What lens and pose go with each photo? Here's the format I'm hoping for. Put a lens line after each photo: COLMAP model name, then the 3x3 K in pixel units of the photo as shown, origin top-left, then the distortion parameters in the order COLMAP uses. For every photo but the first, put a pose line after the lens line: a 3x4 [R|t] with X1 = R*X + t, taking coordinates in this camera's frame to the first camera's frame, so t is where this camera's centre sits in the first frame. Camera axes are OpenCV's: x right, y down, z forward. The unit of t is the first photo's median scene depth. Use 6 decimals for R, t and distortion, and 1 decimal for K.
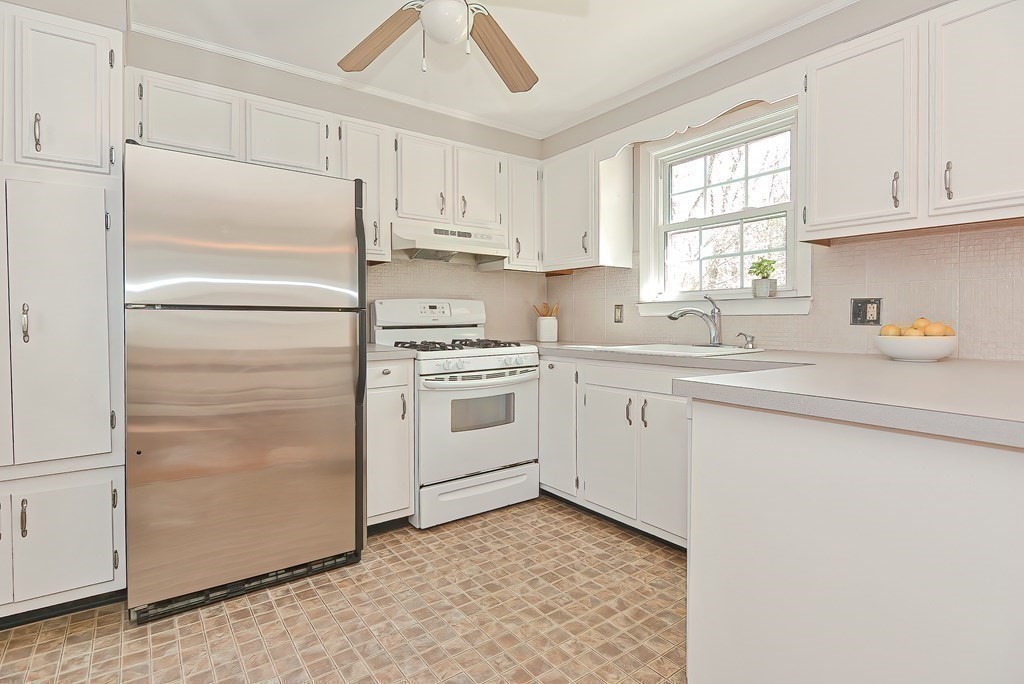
lens RADIAL K [[505.4, 0, 499.8], [0, 505.4, 322.1], [0, 0, 1]] dist [0.001177, -0.006615]
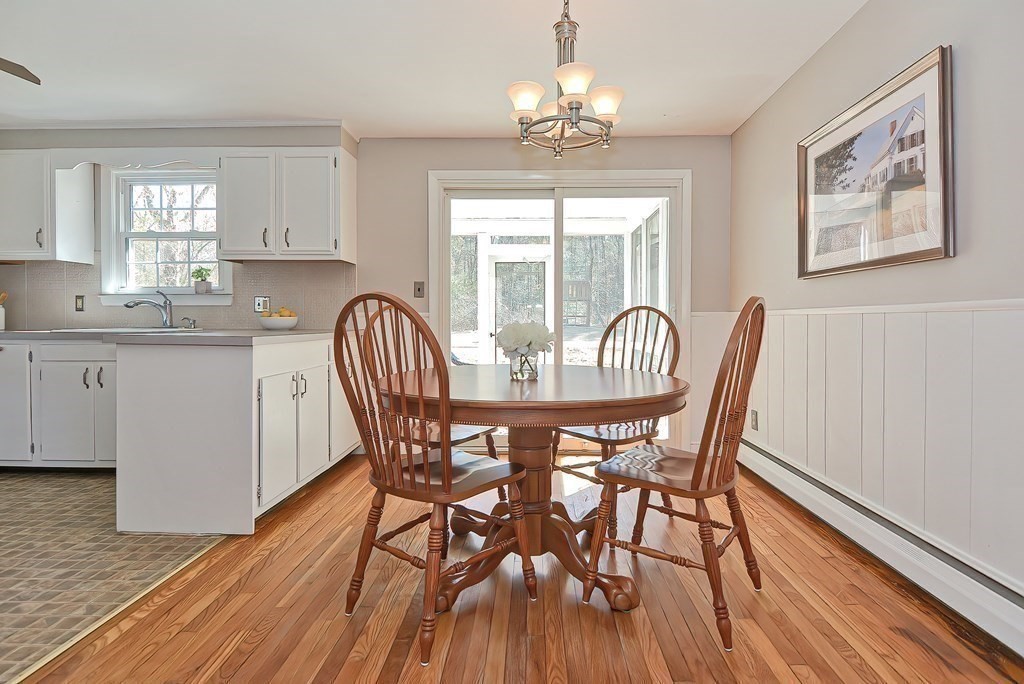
lens RADIAL K [[505.4, 0, 512.5], [0, 505.4, 325.8], [0, 0, 1]] dist [0.001177, -0.006615]
pose [[0.601706, -0.001757, 0.798716, -0.097947], [-0.000790, 0.999996, 0.002795, 0.035746], [-0.798717, -0.002312, 0.601702, -0.544984]]
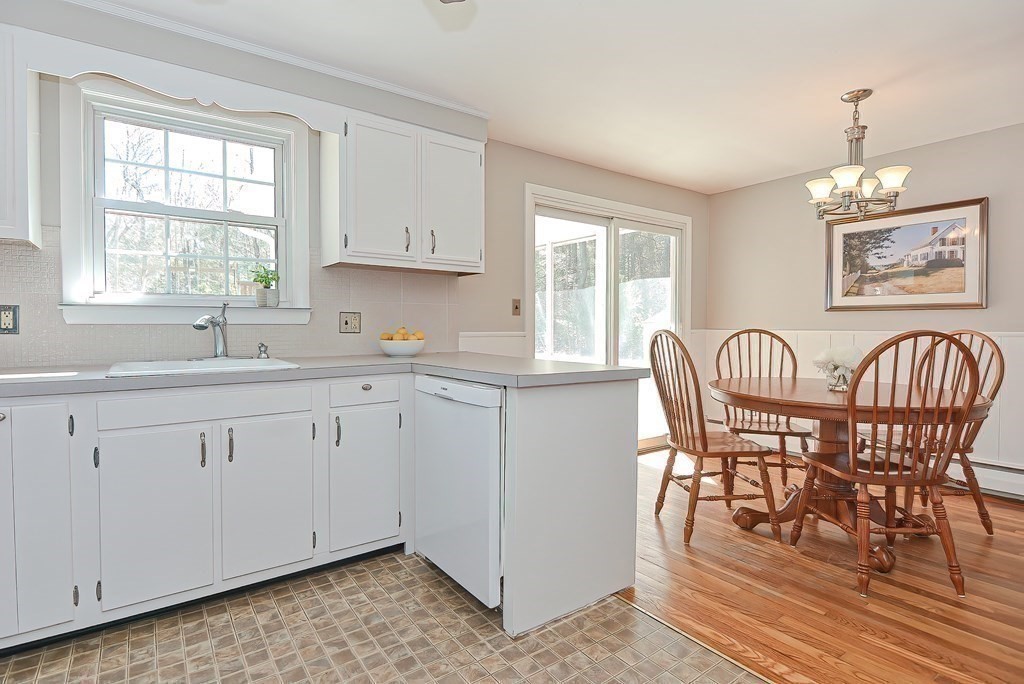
lens RADIAL K [[505.4, 0, 517.8], [0, 505.4, 338.1], [0, 0, 1]] dist [0.001177, -0.006615]
pose [[-0.006970, -0.018421, 0.999806, -0.440999], [0.005339, 0.999815, 0.018459, -0.002459], [-0.999961, 0.005466, -0.006870, 0.456823]]
